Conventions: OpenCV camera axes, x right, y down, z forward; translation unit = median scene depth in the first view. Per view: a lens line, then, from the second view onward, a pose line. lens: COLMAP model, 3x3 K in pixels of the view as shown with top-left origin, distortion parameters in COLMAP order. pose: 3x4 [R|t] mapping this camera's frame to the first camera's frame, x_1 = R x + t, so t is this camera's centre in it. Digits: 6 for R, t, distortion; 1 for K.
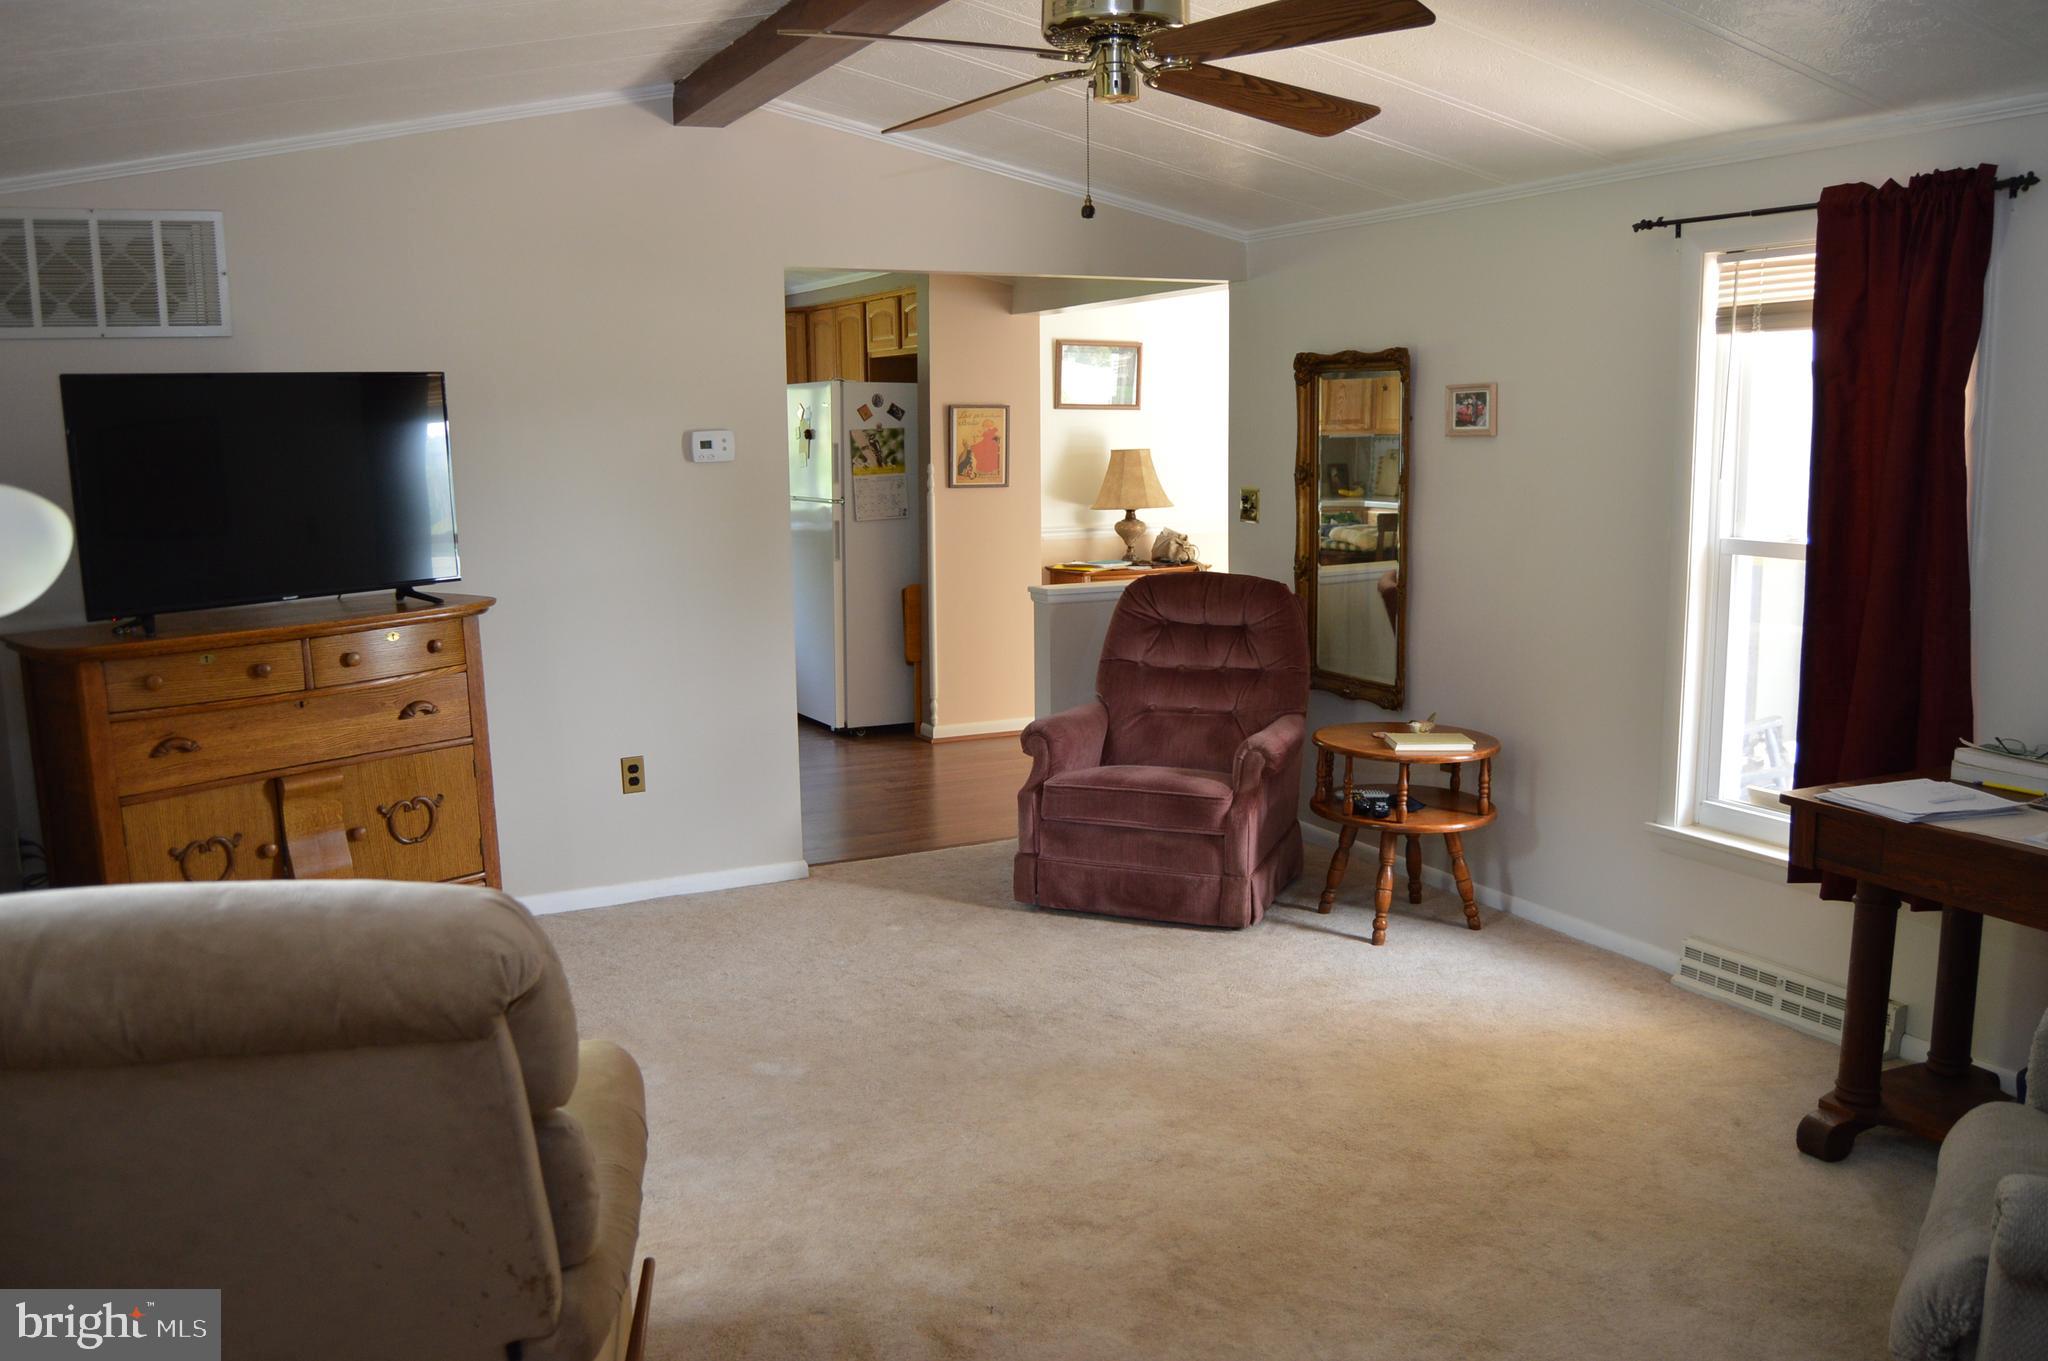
lens RADIAL K [[1629.2, 0, 1035.3], [0, 1629.2, 680.8], [0, 0, 1]] dist [-0.092806, 0.035752]
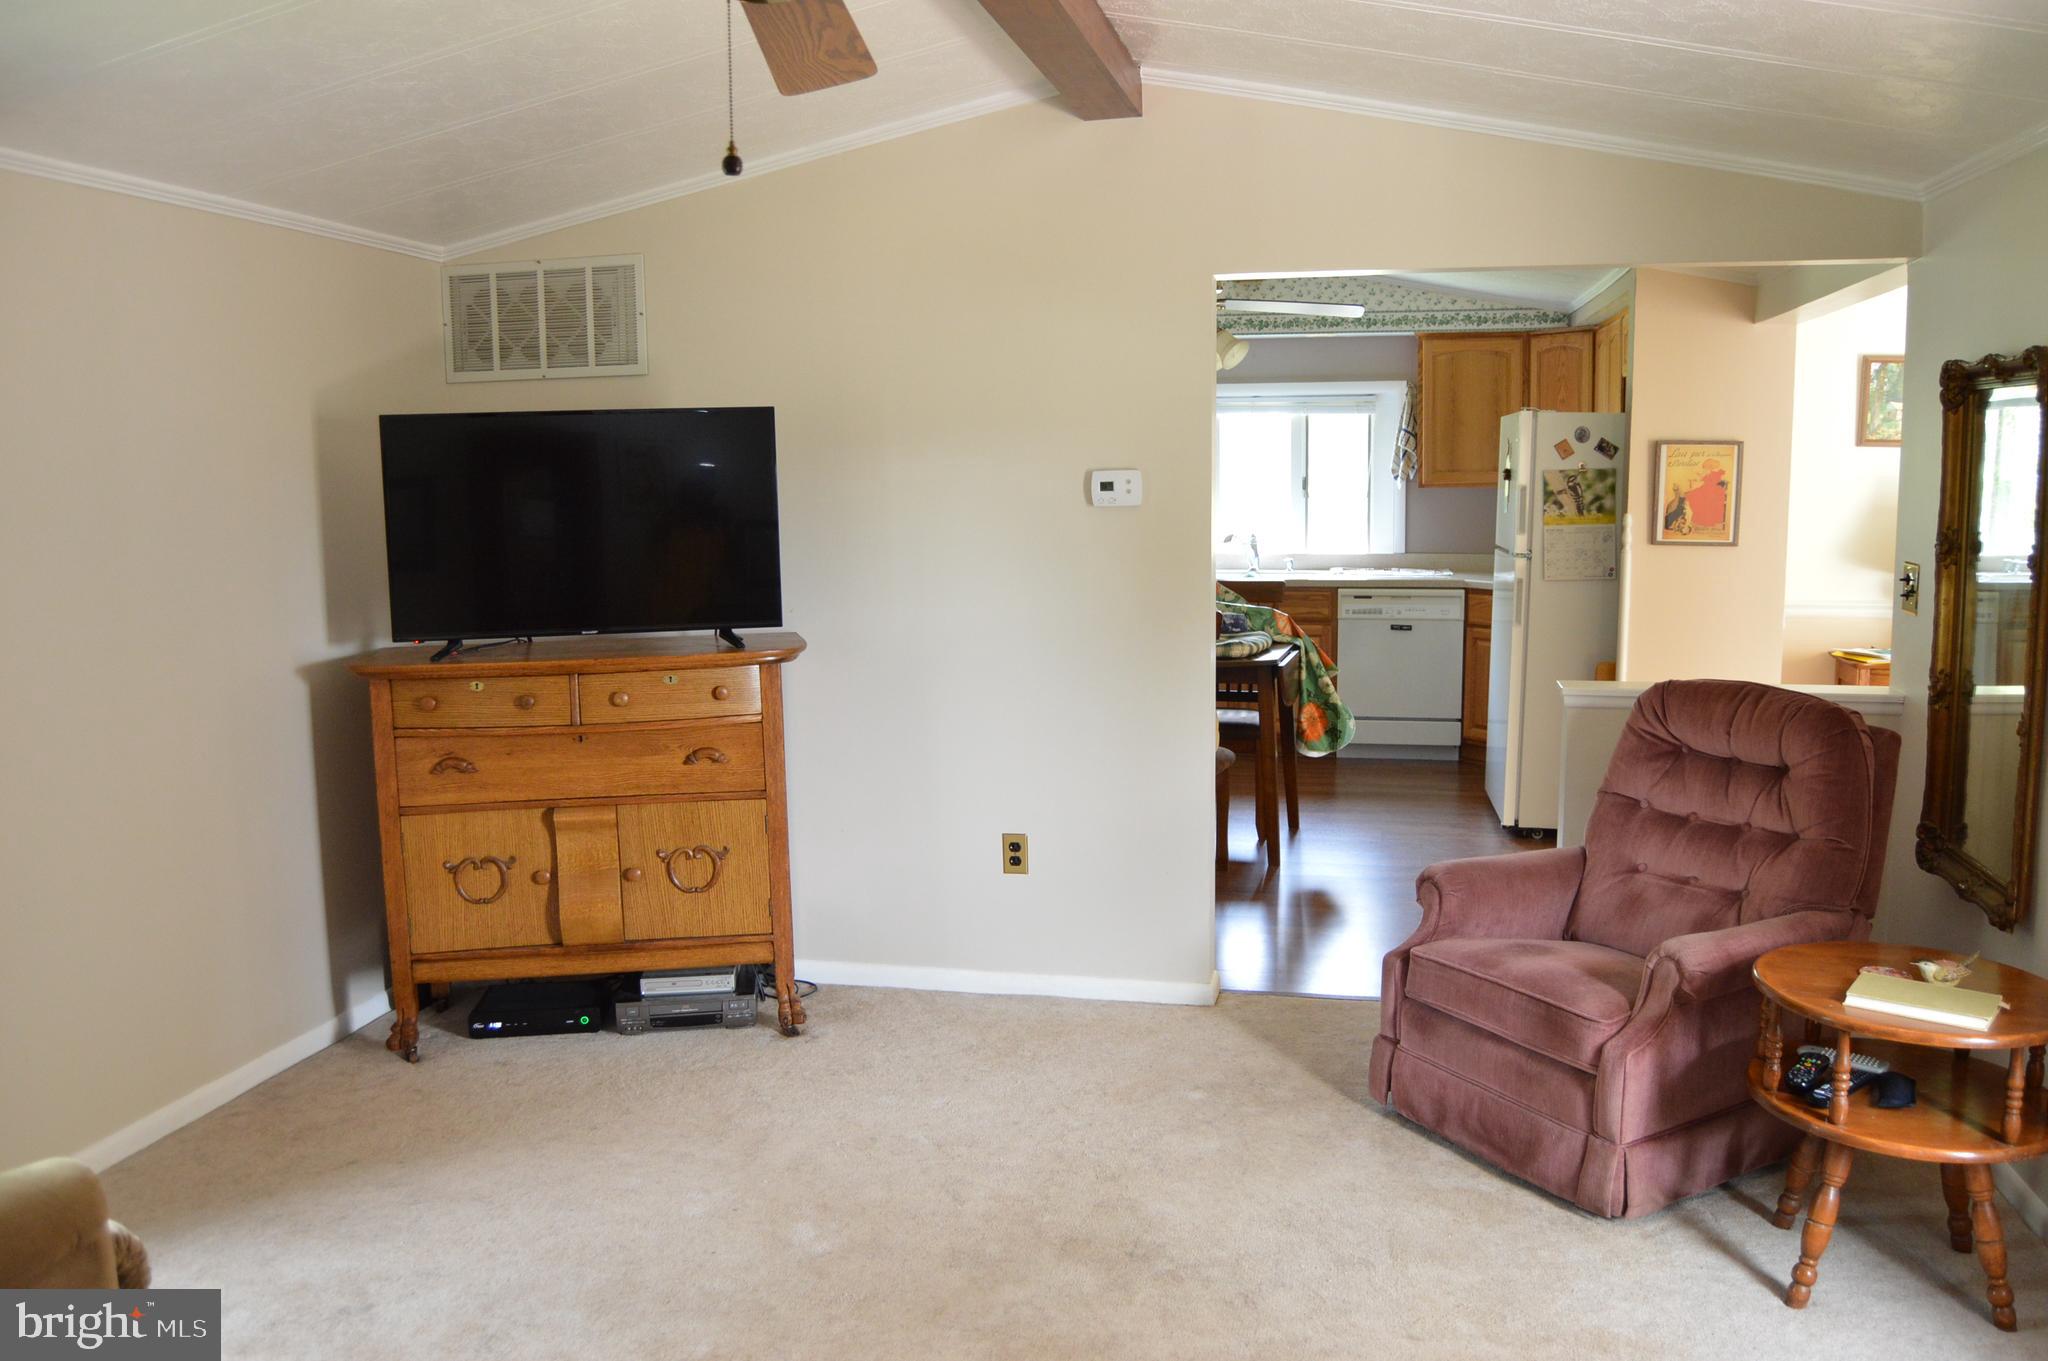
lens RADIAL K [[1629.2, 0, 1022.0], [0, 1629.2, 676.9], [0, 0, 1]] dist [-0.092806, 0.035752]
pose [[0.773058, 0.084467, -0.628687, 0.331268], [-0.098337, 0.995071, 0.012773, -0.054071], [0.626667, 0.051949, 0.777554, 0.319291]]
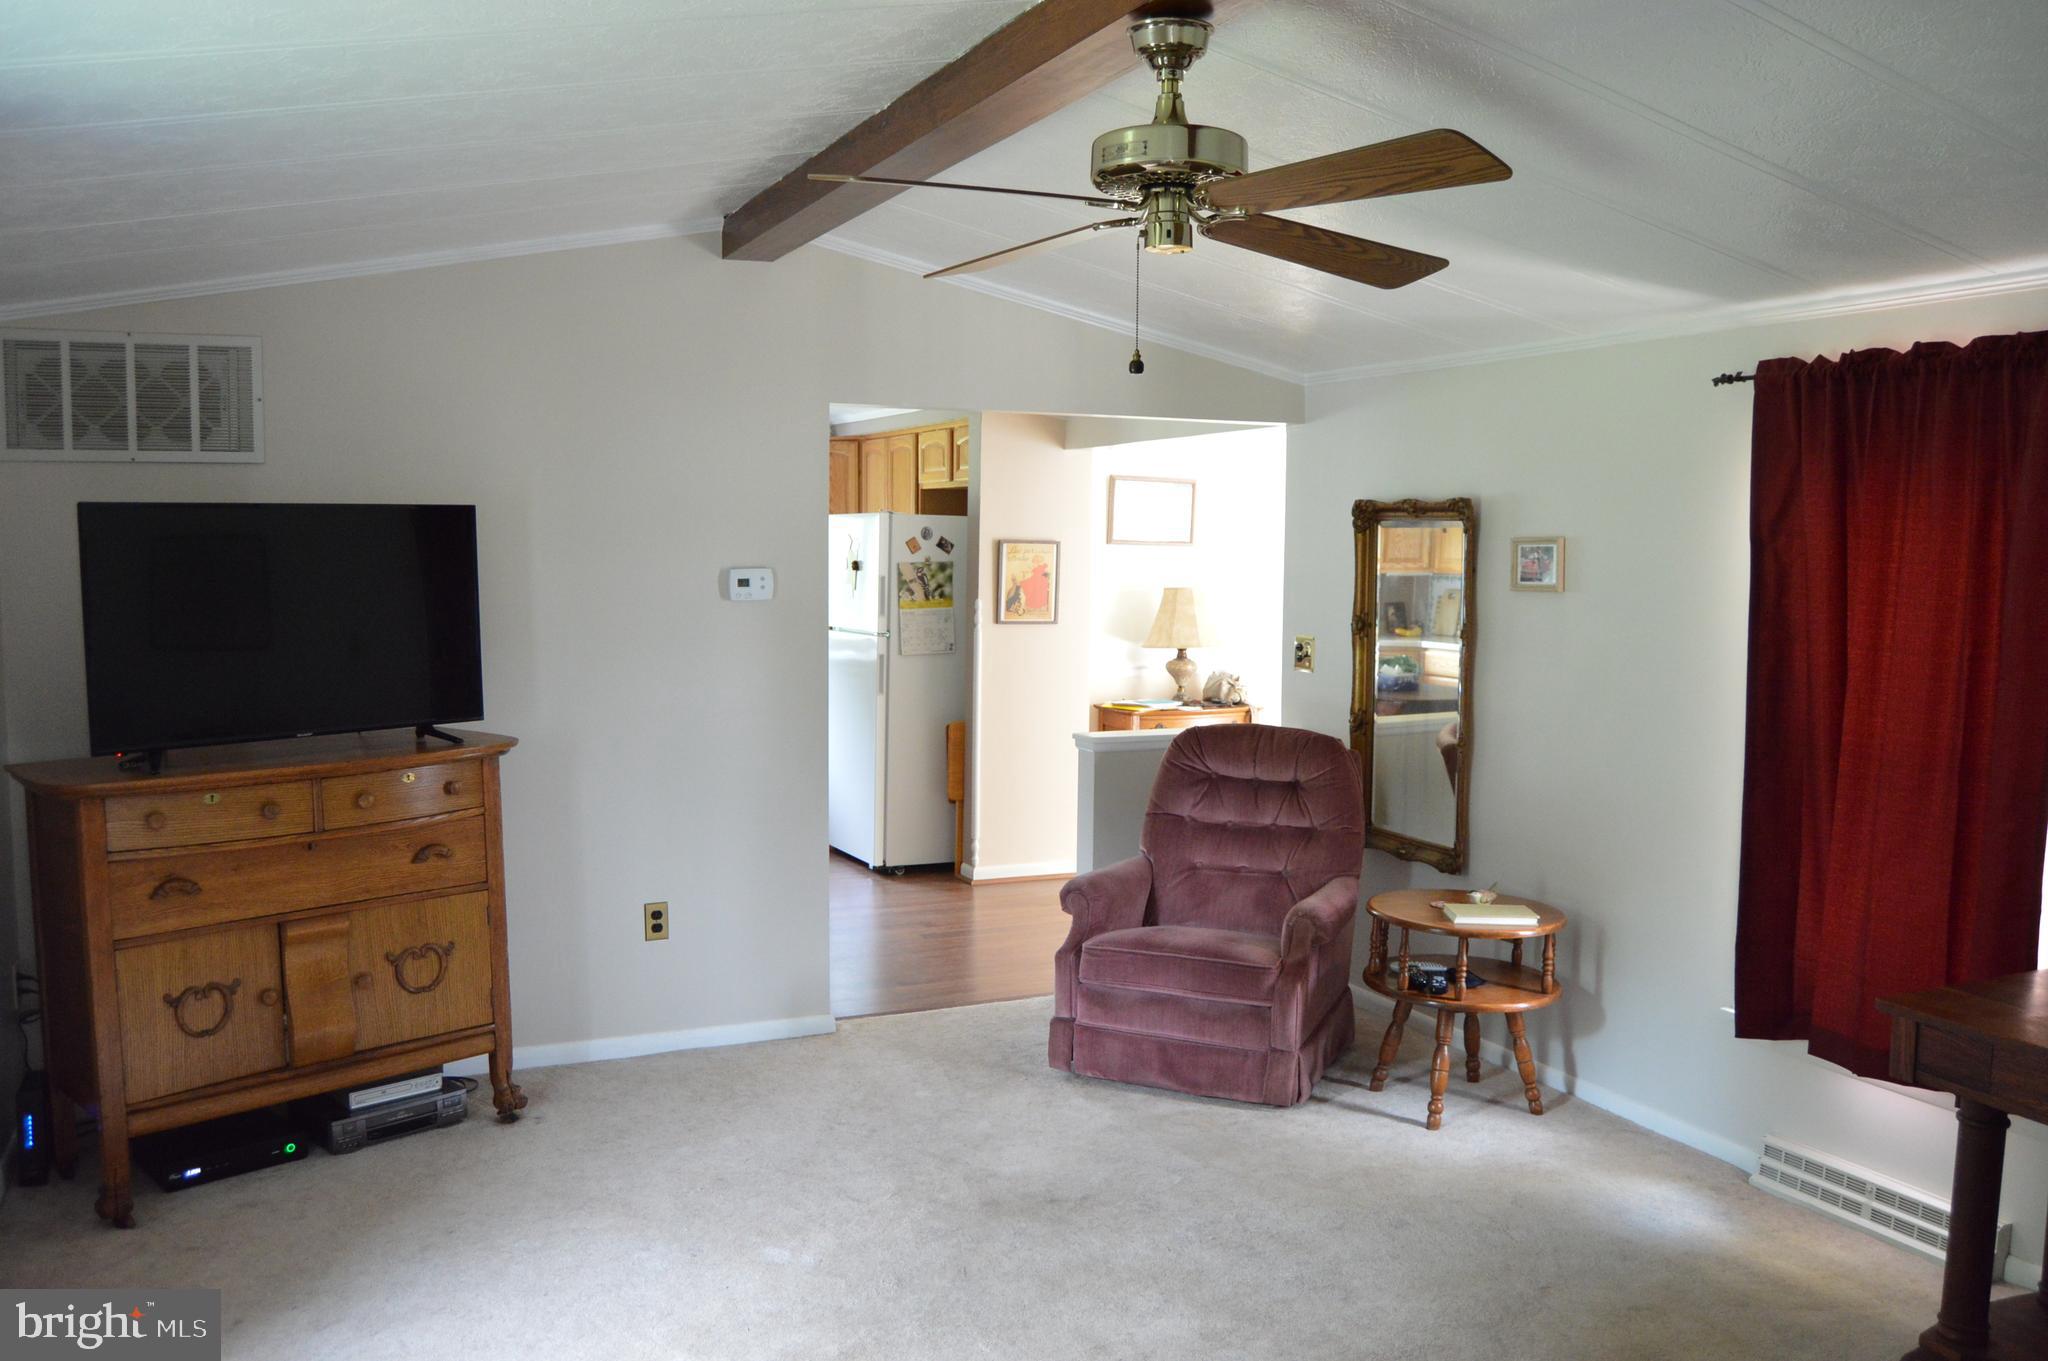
lens RADIAL K [[1629.2, 0, 1031.4], [0, 1629.2, 679.7], [0, 0, 1]] dist [-0.092806, 0.035752]
pose [[0.999093, 0.023772, -0.035330, 0.005339], [-0.026313, 0.996964, -0.073286, -0.021929], [0.033481, 0.074149, 0.996685, 0.040797]]
